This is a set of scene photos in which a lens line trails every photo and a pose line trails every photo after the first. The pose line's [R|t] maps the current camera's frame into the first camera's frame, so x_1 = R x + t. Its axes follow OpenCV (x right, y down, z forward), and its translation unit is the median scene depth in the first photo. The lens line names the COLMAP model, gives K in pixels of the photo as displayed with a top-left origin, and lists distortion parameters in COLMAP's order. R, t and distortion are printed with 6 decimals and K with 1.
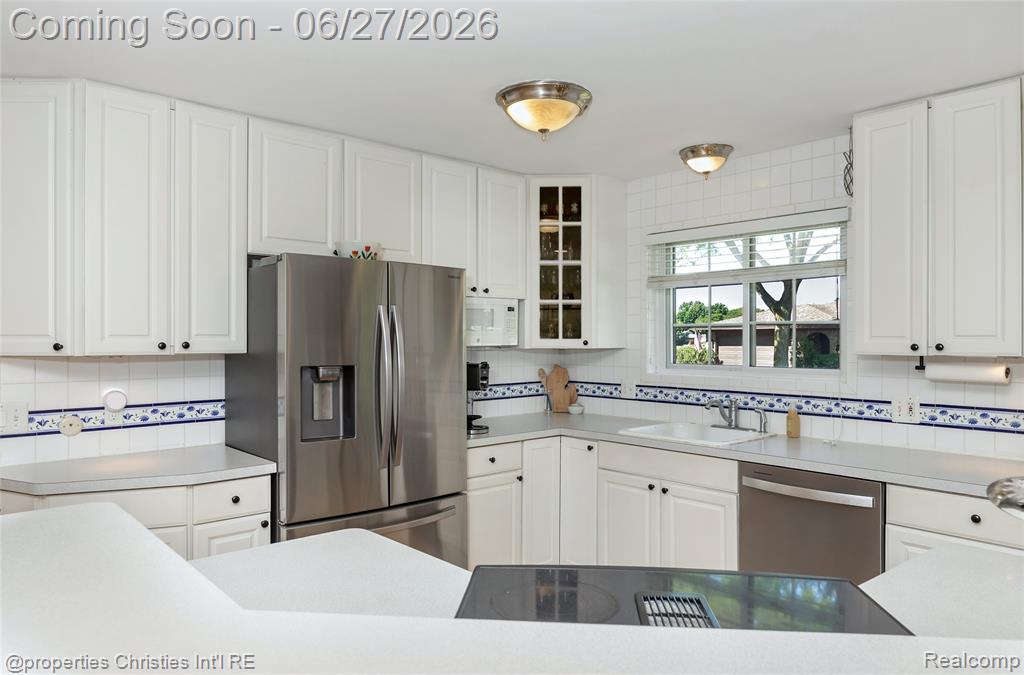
lens RADIAL K [[662.3, 0, 544.2], [0, 662.3, 343.7], [0, 0, 1]] dist [0.008131, 0.001082]
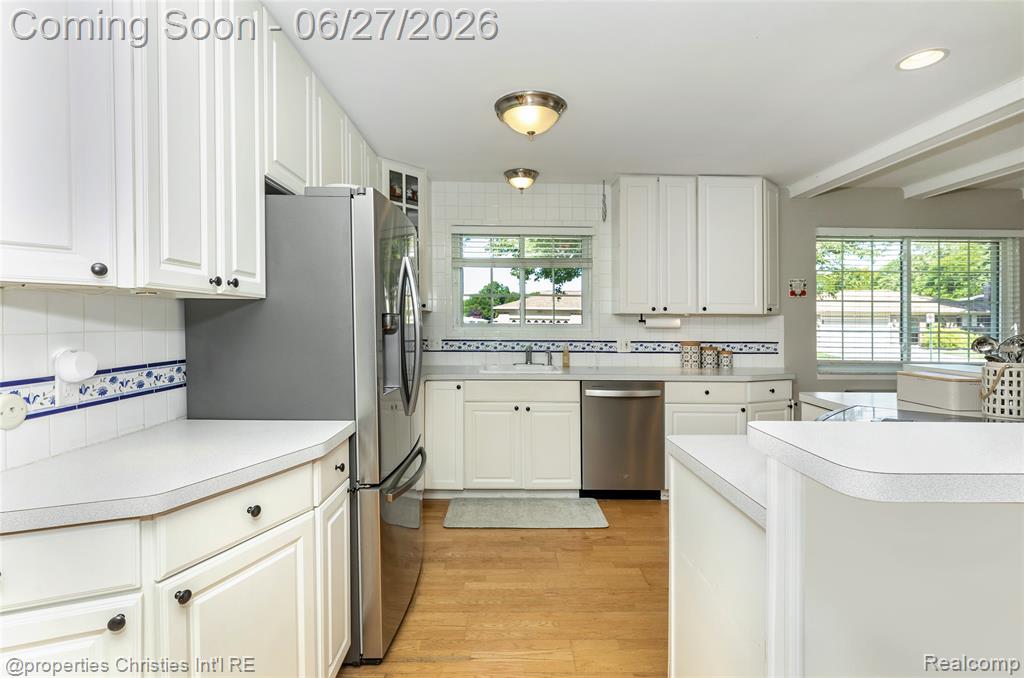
lens RADIAL K [[486.0, 0, 514.7], [0, 486.0, 334.7], [0, 0, 1]] dist [-0.004255, 0.001039]
pose [[0.667268, -0.016762, 0.744629, -0.617136], [0.000652, 0.999760, 0.021921, 0.040773], [-0.744817, -0.014141, 0.667119, 0.333094]]
